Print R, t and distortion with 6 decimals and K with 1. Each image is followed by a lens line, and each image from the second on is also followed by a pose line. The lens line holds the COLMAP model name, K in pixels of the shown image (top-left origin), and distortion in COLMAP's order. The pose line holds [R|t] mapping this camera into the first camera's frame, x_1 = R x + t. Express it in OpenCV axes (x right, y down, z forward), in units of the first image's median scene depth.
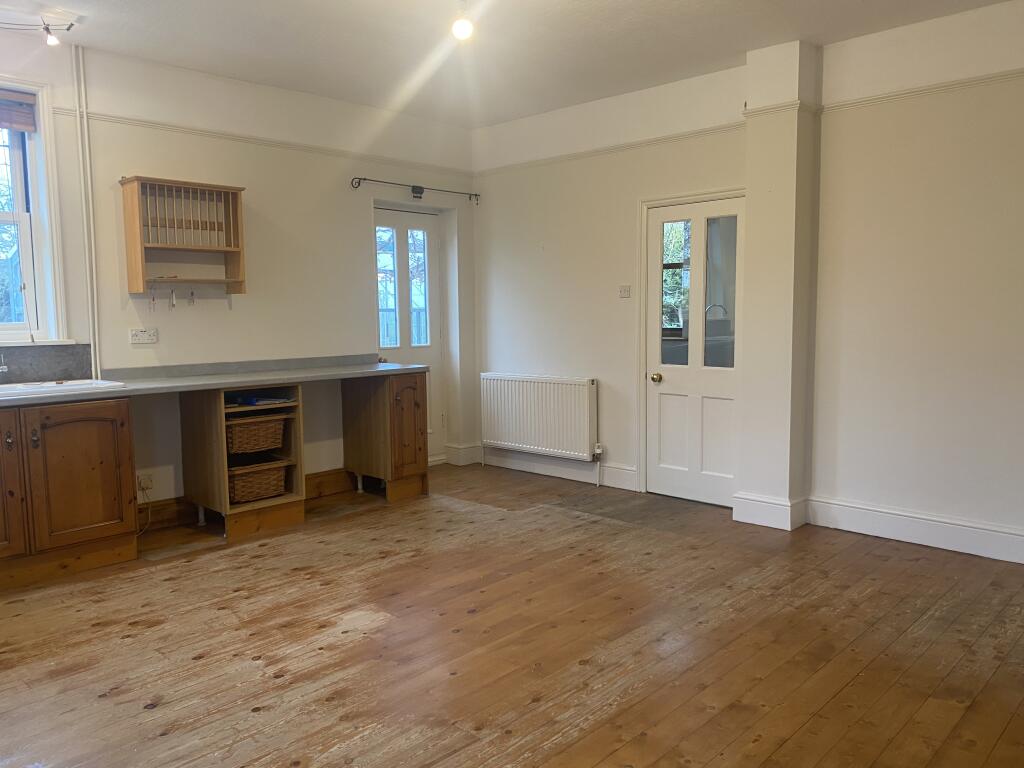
lens RADIAL K [[794.0, 0, 512.0], [0, 794.0, 384.0], [0, 0, 1]] dist [0.029277, -0.005758]
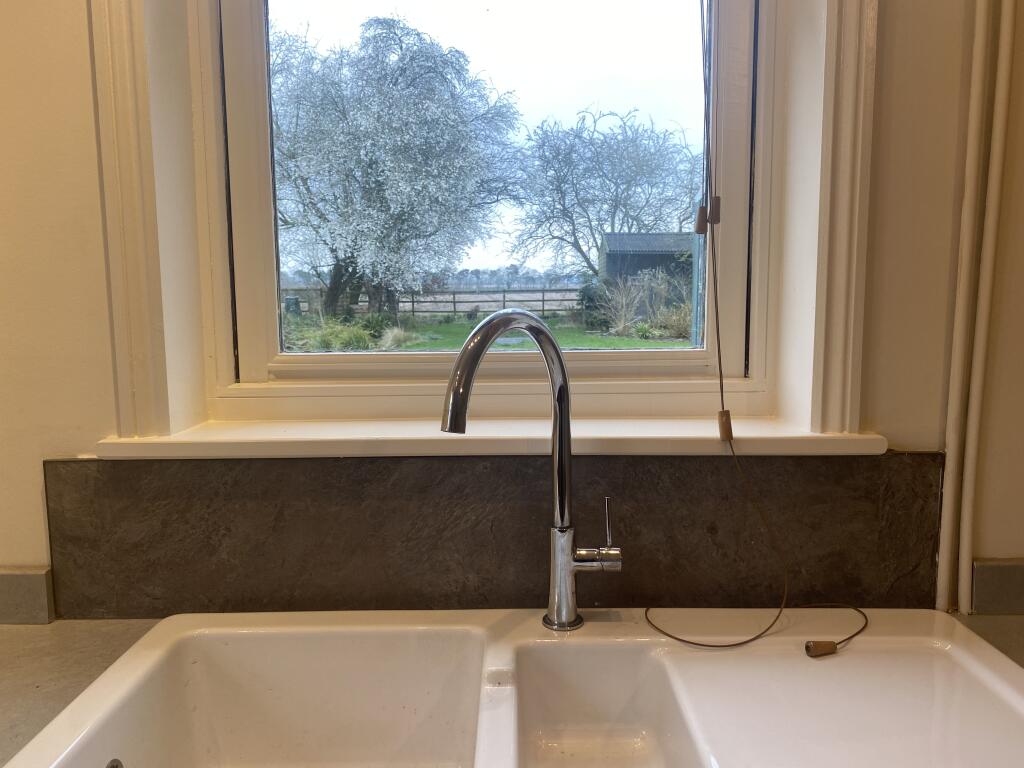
lens RADIAL K [[794.0, 0, 512.0], [0, 794.0, 384.0], [0, 0, 1]] dist [0.029277, -0.005758]
pose [[0.690276, 0.084953, -0.718542, -0.472845], [-0.064259, 0.996357, 0.056069, -0.078619], [0.720687, 0.007469, 0.693220, 0.790129]]
